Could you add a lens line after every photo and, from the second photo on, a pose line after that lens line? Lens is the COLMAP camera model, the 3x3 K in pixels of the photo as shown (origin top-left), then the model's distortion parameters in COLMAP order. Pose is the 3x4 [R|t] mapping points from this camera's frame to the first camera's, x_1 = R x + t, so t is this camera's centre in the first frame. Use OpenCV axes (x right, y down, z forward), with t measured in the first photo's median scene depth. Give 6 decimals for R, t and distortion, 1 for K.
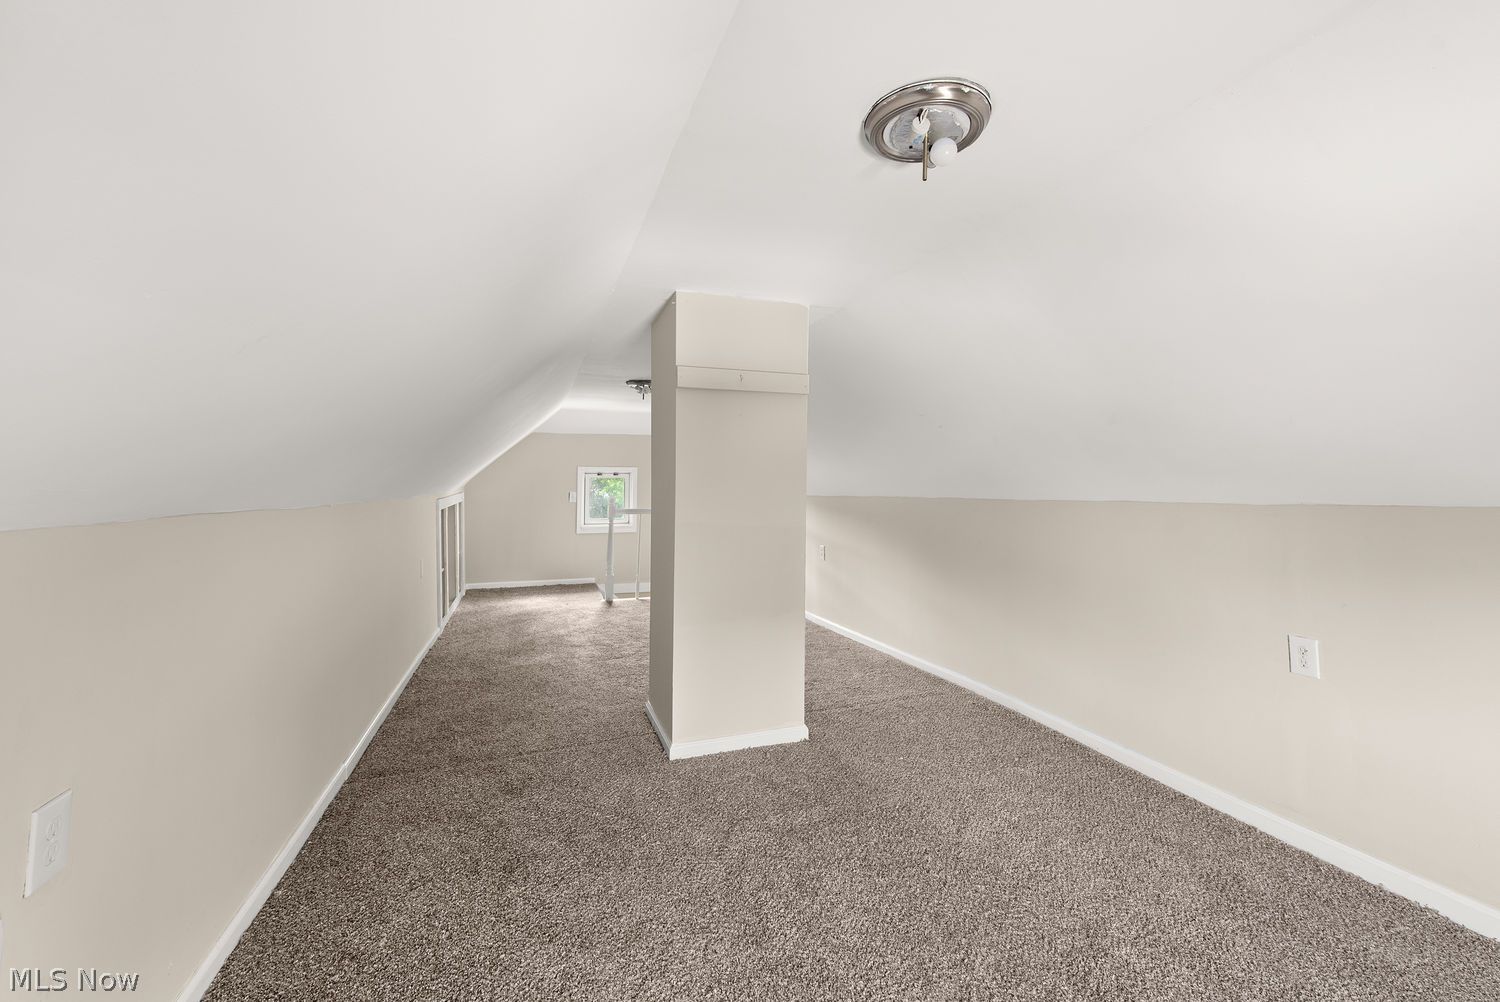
lens RADIAL K [[616.6, 0, 723.1], [0, 616.6, 460.9], [0, 0, 1]] dist [0.019964, 0.000067]
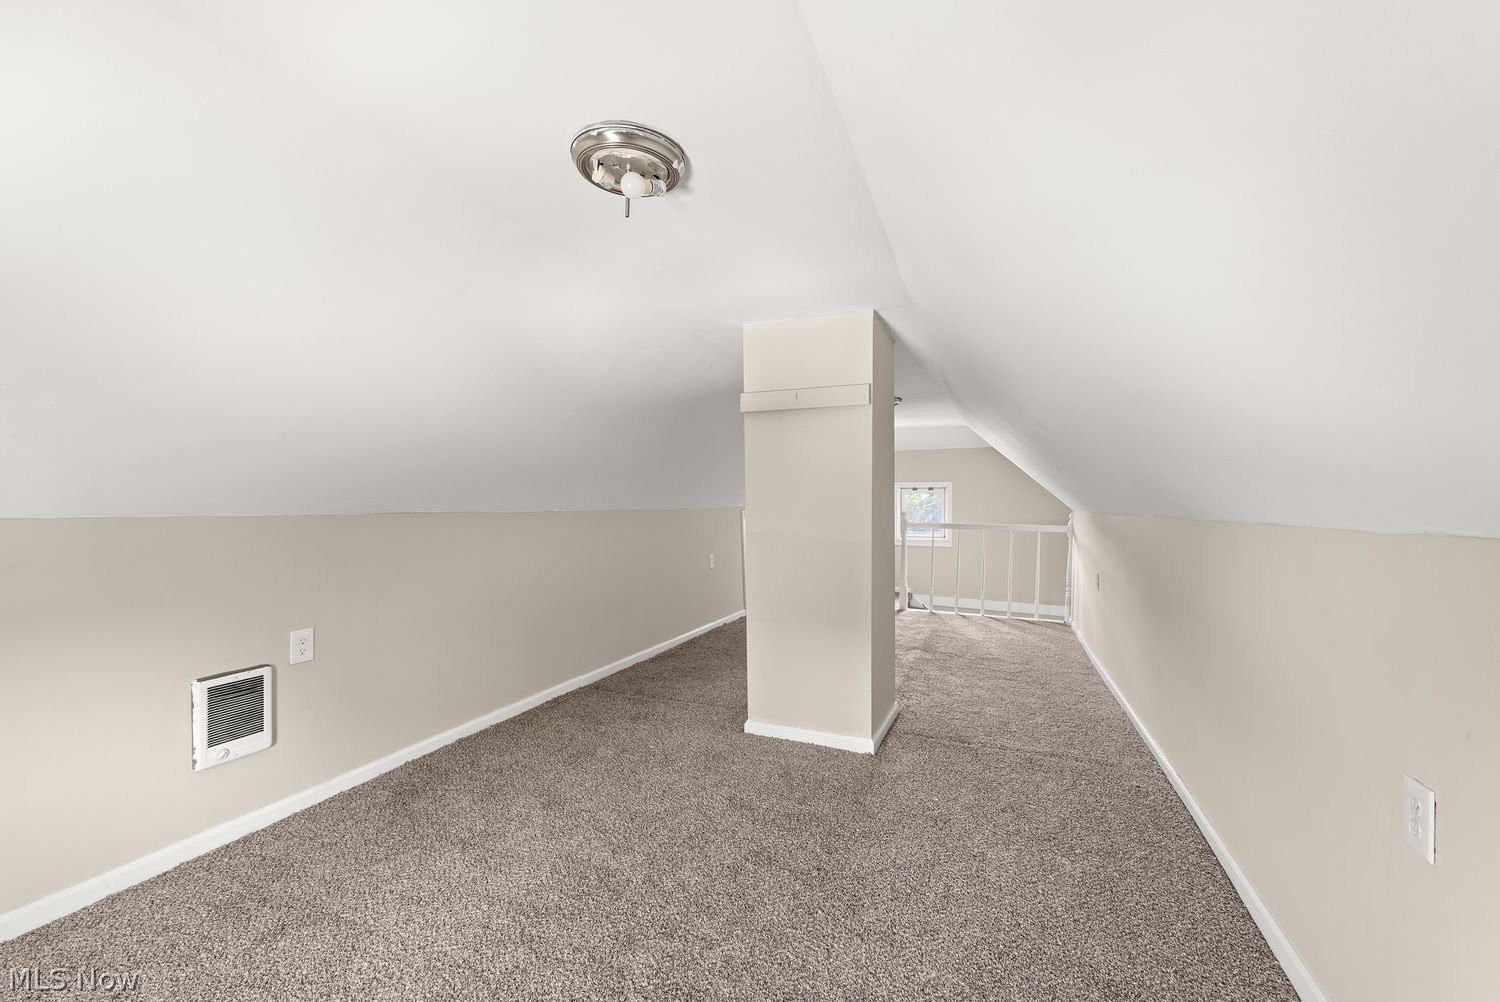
lens RADIAL K [[593.9, 0, 749.9], [0, 593.9, 506.6], [0, 0, 1]] dist [0.018068, -0.004619]
pose [[0.738933, 0.008464, -0.673726, 0.542629], [0.024797, 0.998902, 0.039746, 0.008930], [0.673323, -0.046076, 0.737911, 0.154886]]
